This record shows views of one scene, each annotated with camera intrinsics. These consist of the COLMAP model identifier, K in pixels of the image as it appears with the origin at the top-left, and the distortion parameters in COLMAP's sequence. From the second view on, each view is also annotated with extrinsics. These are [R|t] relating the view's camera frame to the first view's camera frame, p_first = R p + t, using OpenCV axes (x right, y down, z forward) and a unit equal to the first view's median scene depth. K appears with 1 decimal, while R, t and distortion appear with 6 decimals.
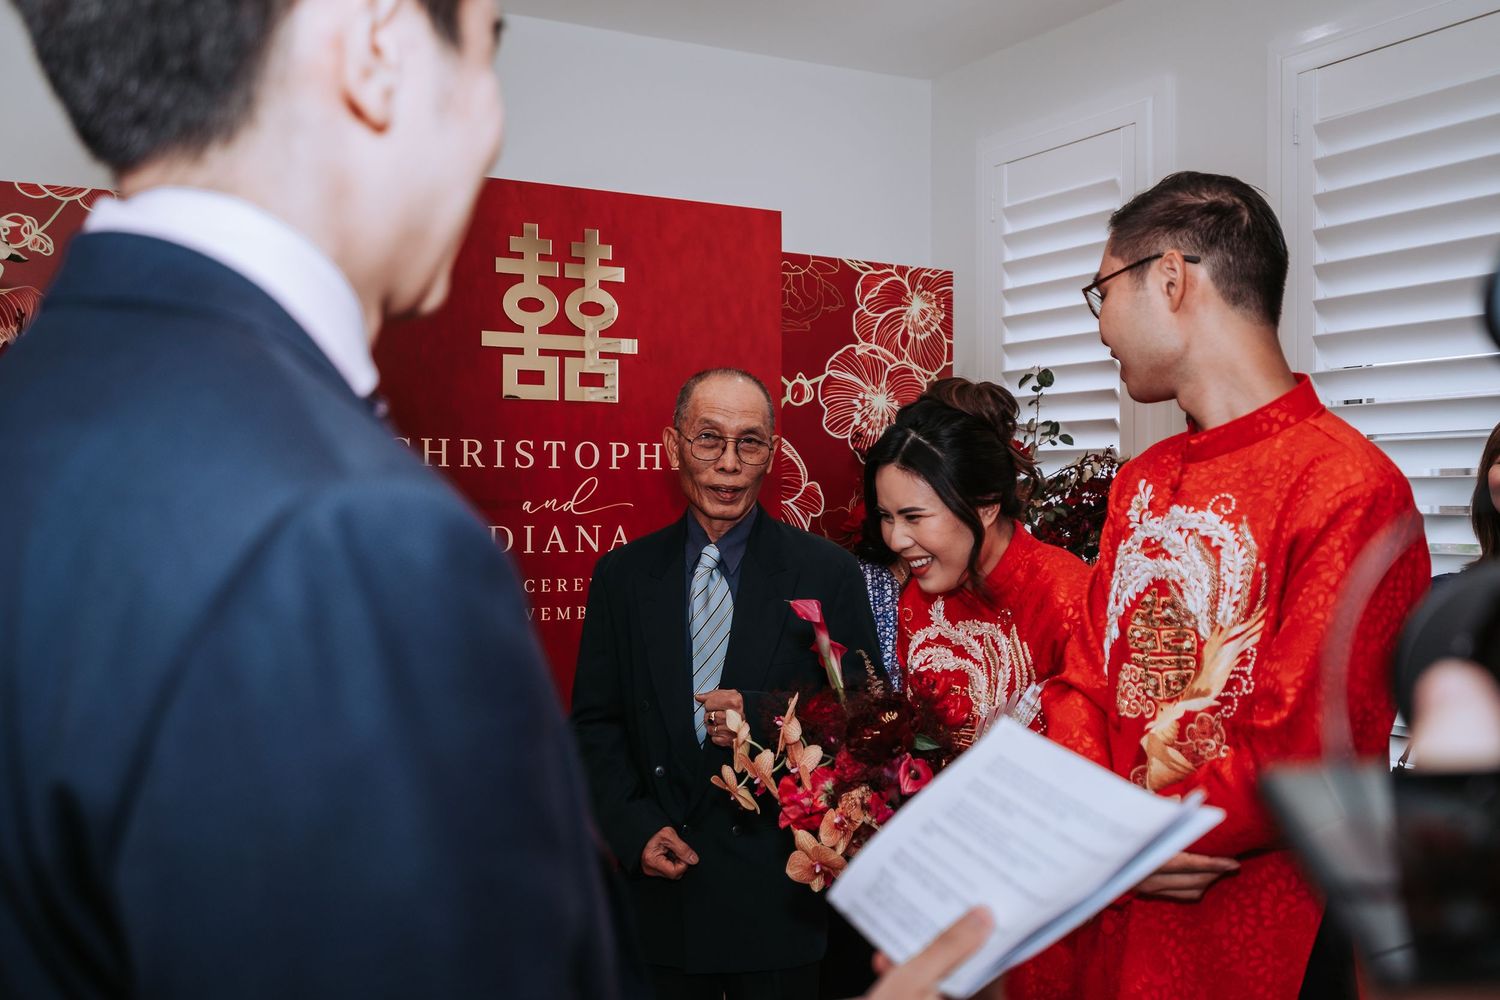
lens RADIAL K [[1456.6, 0, 751.5], [0, 1456.6, 501.6], [0, 0, 1]] dist [-0.007708, 0.000000]
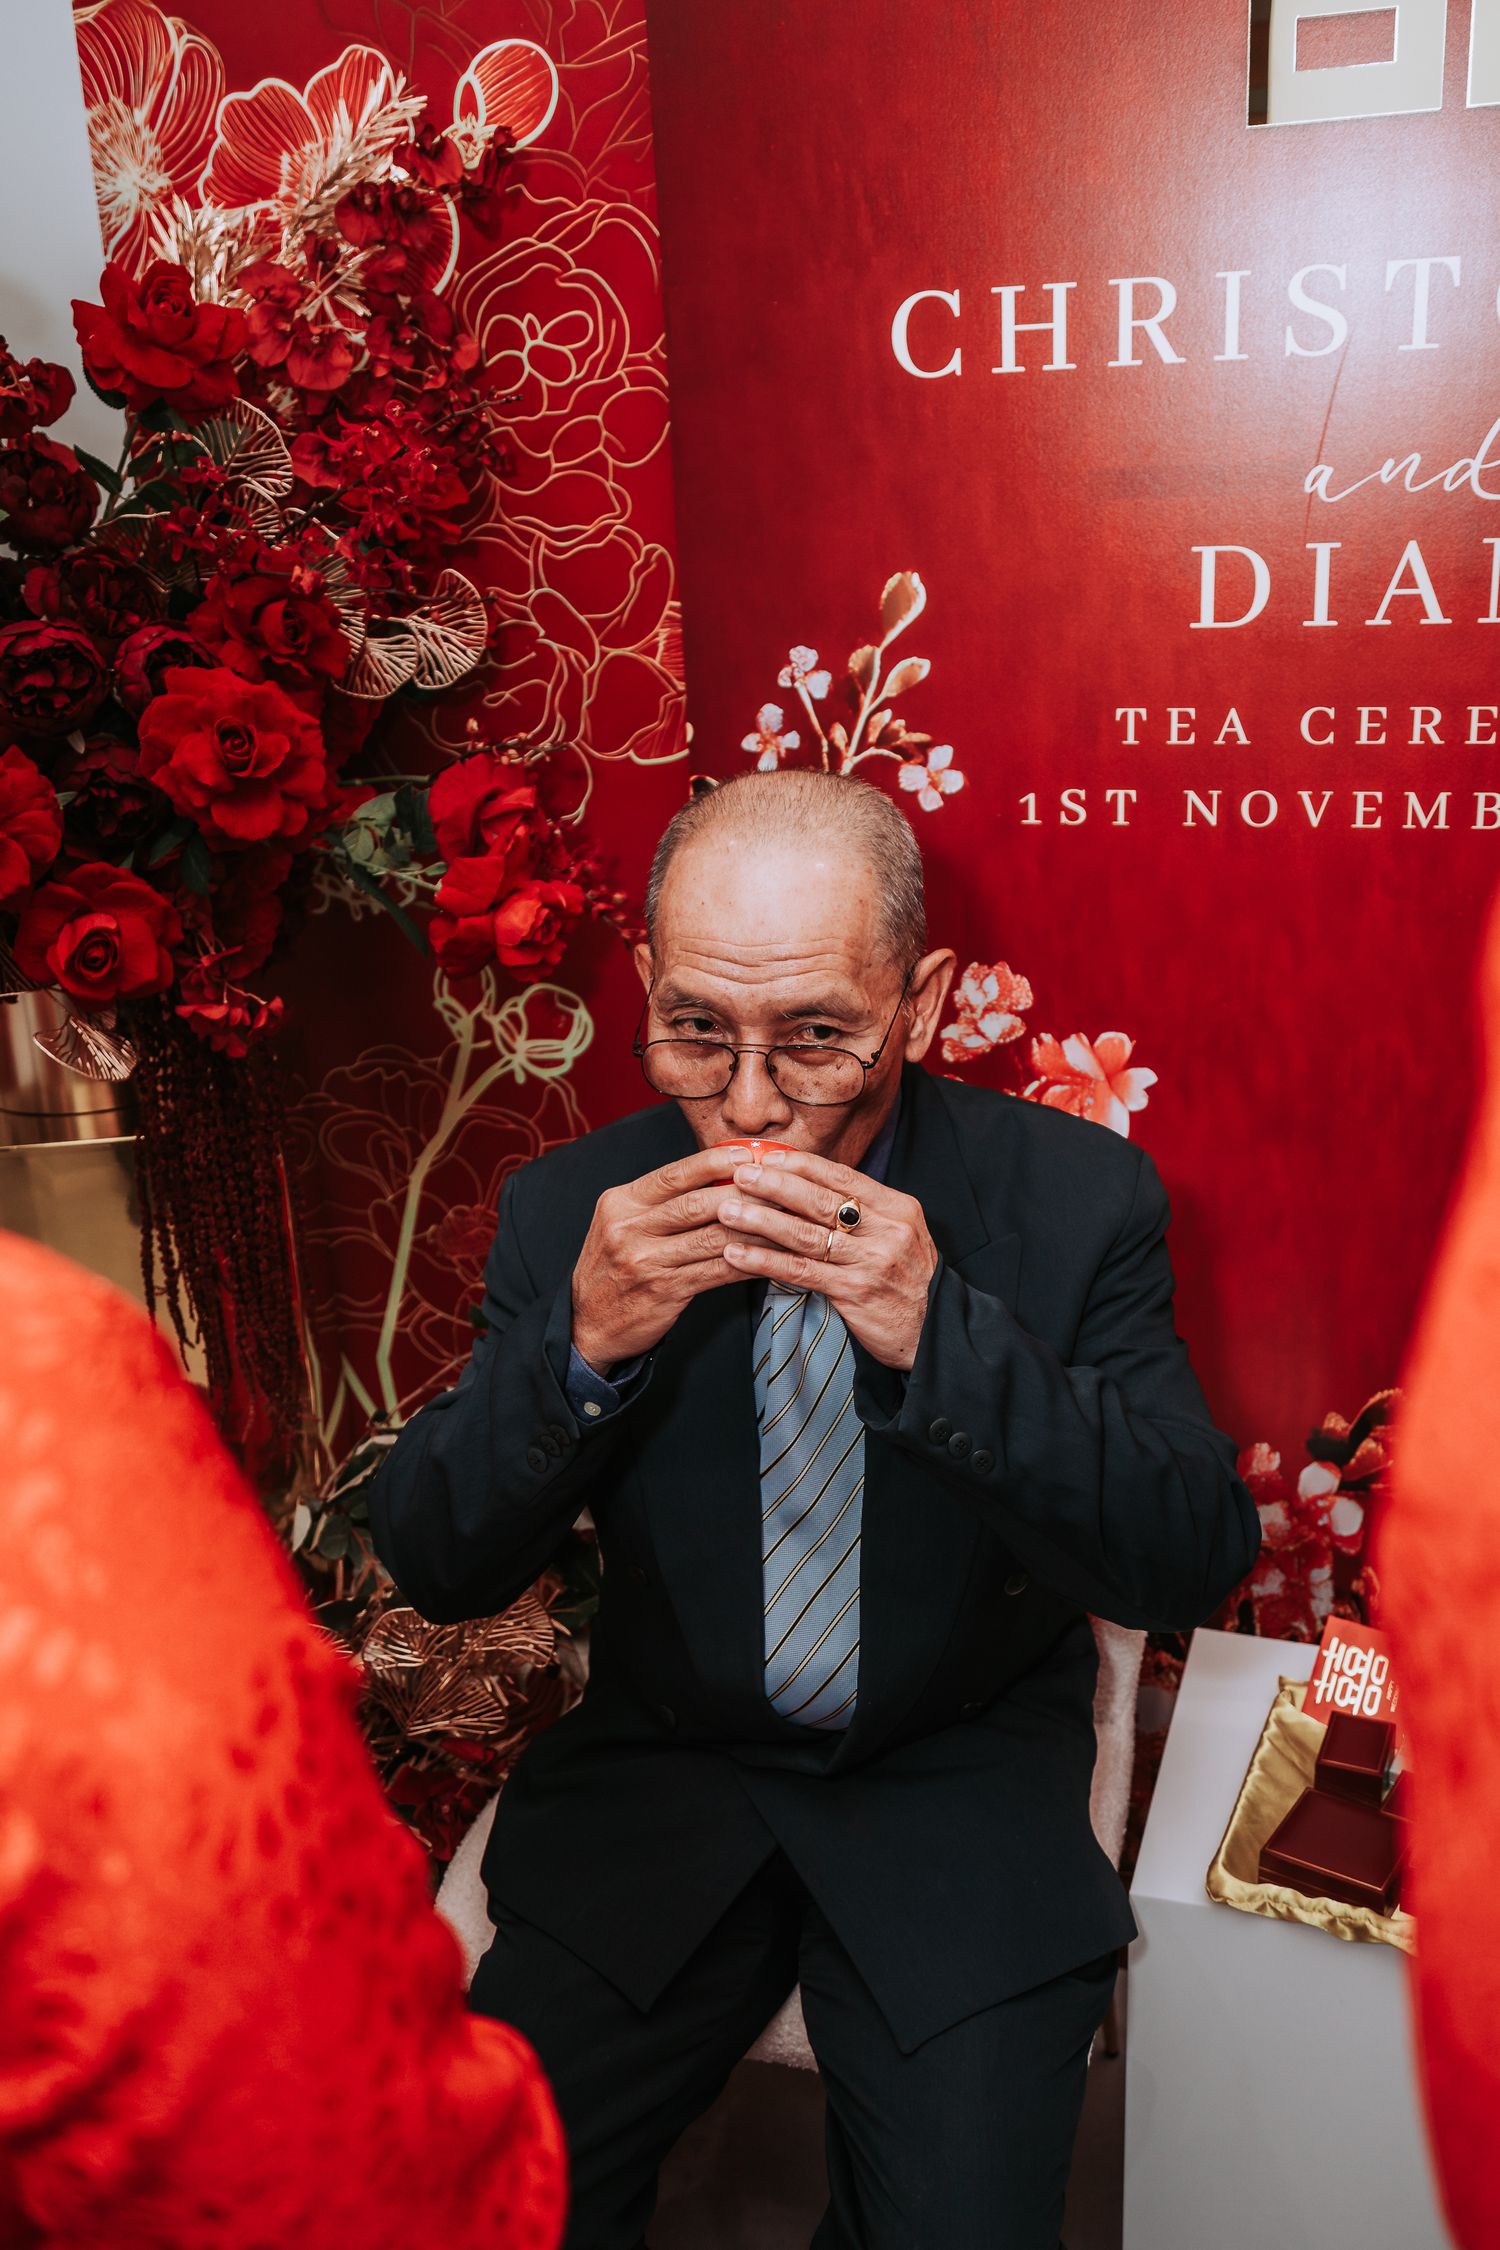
lens RADIAL K [[2104.3, 0, 748.2], [0, 2104.3, 1145.6], [0, 0, 1]] dist [0.004277, 0.000000]
pose [[0.680717, 0.205395, -0.703162, 0.120584], [0.047442, 0.945511, 0.322114, -0.013798], [0.731009, -0.252628, 0.633881, 0.556564]]
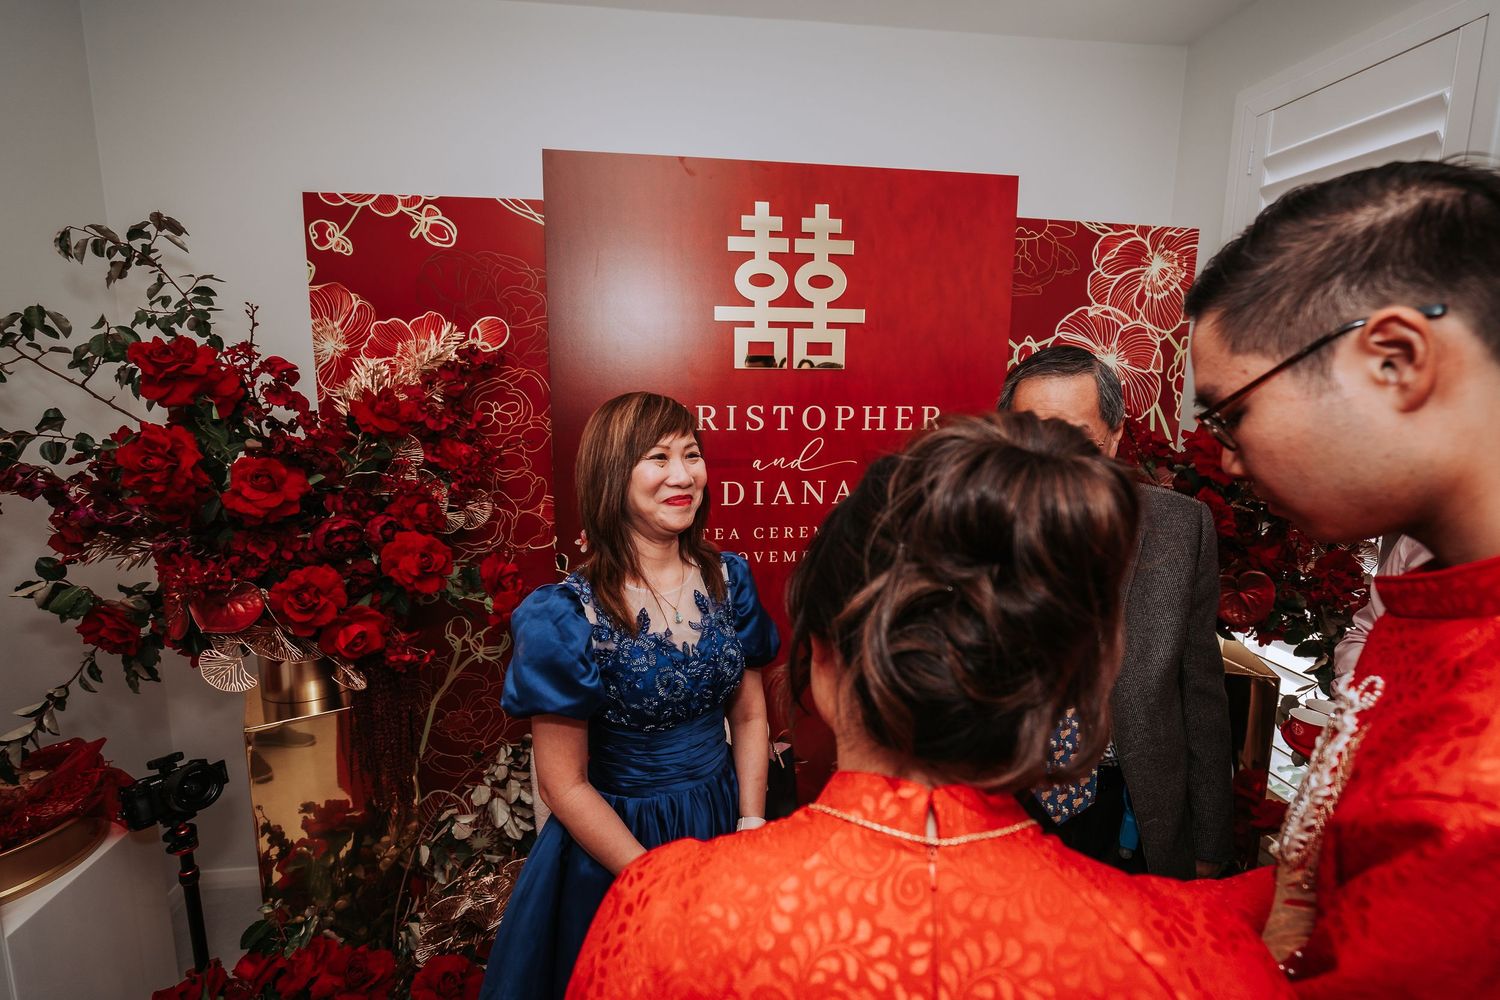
lens RADIAL K [[710.4, 0, 749.6], [0, 710.4, 497.6], [0, 0, 1]] dist [-0.004223, 0.000792]
pose [[0.933549, 0.060724, -0.353268, 0.036666], [-0.006066, 0.988081, 0.153813, -0.055096], [0.358397, -0.141449, 0.922791, 0.474910]]
